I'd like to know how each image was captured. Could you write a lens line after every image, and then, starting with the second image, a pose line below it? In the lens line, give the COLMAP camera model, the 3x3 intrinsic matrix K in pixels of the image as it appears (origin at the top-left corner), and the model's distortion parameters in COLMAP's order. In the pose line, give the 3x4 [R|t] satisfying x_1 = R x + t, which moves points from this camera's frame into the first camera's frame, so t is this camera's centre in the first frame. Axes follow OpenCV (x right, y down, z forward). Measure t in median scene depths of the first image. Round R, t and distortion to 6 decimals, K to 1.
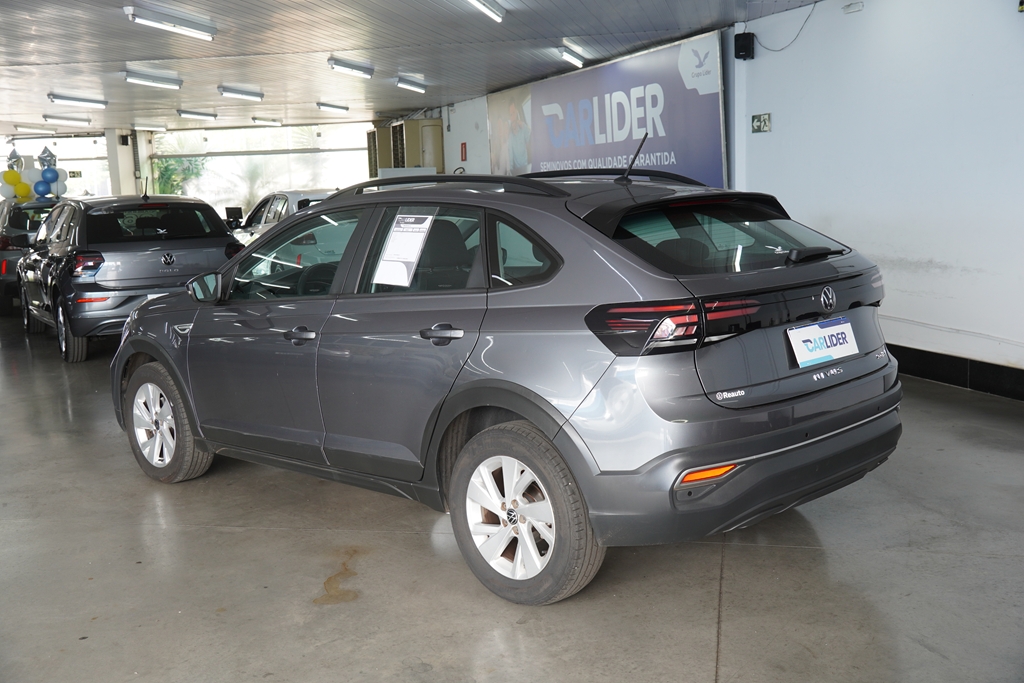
lens RADIAL K [[1096.2, 0, 512.0], [0, 1096.2, 341.5], [0, 0, 1]] dist [0.015258, 0.001791]
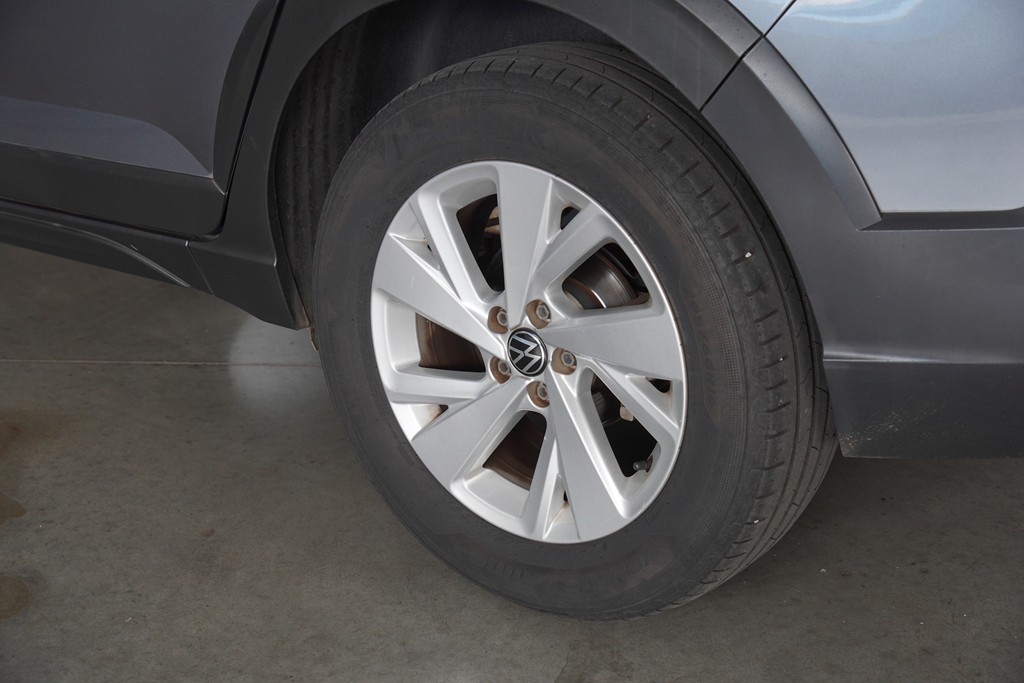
lens RADIAL K [[1825.1, 0, 512.0], [0, 1825.1, 341.5], [0, 0, 1]] dist [0.321971, 0.104191]
pose [[0.992749, -0.023446, 0.117896, -0.065561], [-0.002926, 0.975791, 0.218688, 0.040779], [-0.120169, -0.217447, 0.968647, 0.483615]]
